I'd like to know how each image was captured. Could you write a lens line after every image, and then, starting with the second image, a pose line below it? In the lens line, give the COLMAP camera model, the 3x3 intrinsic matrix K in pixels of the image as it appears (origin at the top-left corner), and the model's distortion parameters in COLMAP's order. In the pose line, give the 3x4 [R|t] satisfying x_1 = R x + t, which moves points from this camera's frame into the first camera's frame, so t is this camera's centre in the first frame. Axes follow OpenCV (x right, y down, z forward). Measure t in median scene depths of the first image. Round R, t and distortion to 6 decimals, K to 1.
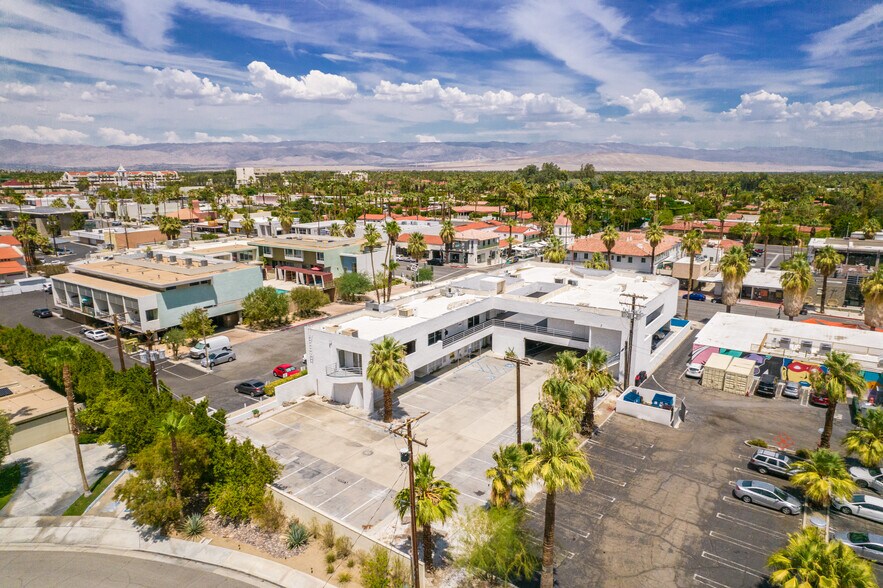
lens RADIAL K [[562.3, 0, 446.6], [0, 562.3, 298.0], [0, 0, 1]] dist [-0.080345, 0.075738]
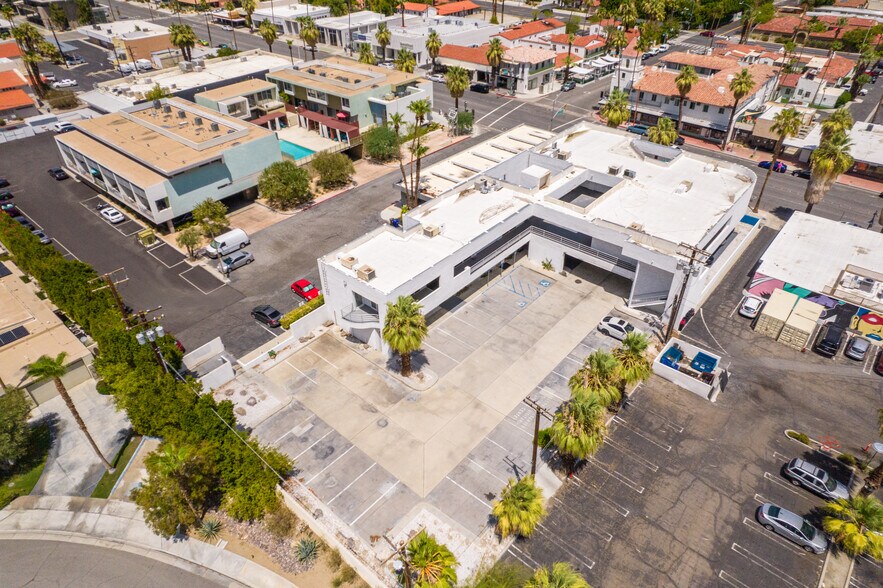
lens RADIAL K [[562.3, 0, 446.6], [0, 562.3, 298.0], [0, 0, 1]] dist [-0.080345, 0.075738]
pose [[0.995813, 0.055384, -0.072720, 0.020709], [-0.022195, 0.918238, 0.395407, -0.216858], [0.088673, -0.392137, 0.915623, 0.136886]]
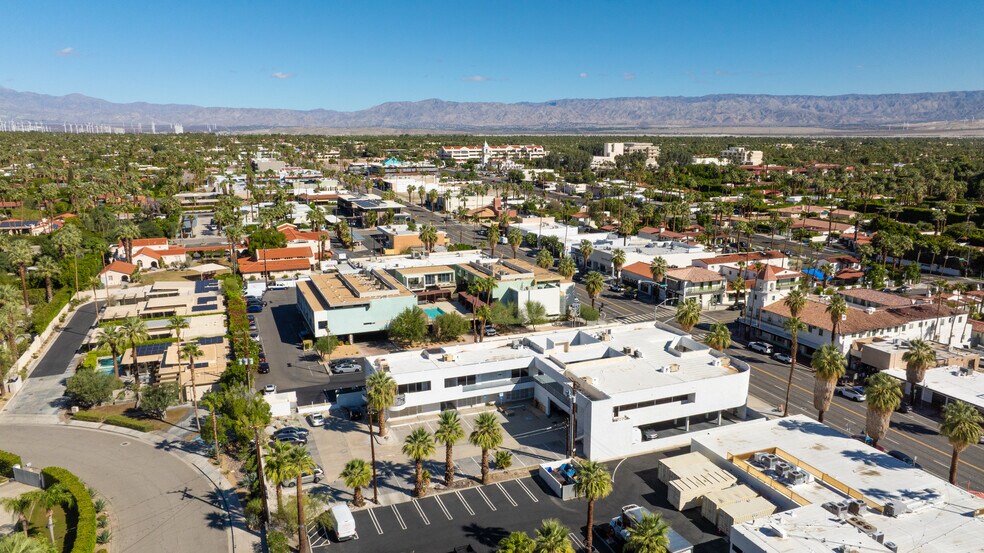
lens RADIAL K [[690.5, 0, 487.2], [0, 690.5, 277.6], [0, 0, 1]] dist [-0.029787, 0.022796]
pose [[0.837762, 0.116545, -0.533453, 0.766224], [-0.124514, 0.991992, 0.021180, -0.187221], [0.531649, 0.048679, 0.845565, -0.262878]]
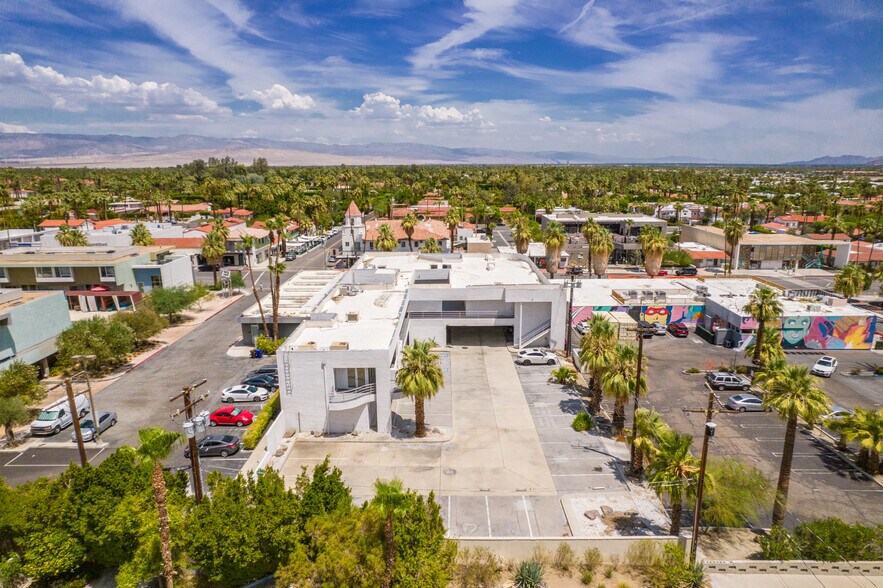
lens RADIAL K [[562.3, 0, 446.6], [0, 562.3, 298.0], [0, 0, 1]] dist [-0.080345, 0.075738]
pose [[0.820518, -0.133684, 0.555769, -0.410545], [0.129201, 0.990480, 0.047500, -0.023586], [-0.556828, 0.032831, 0.829979, 0.185466]]
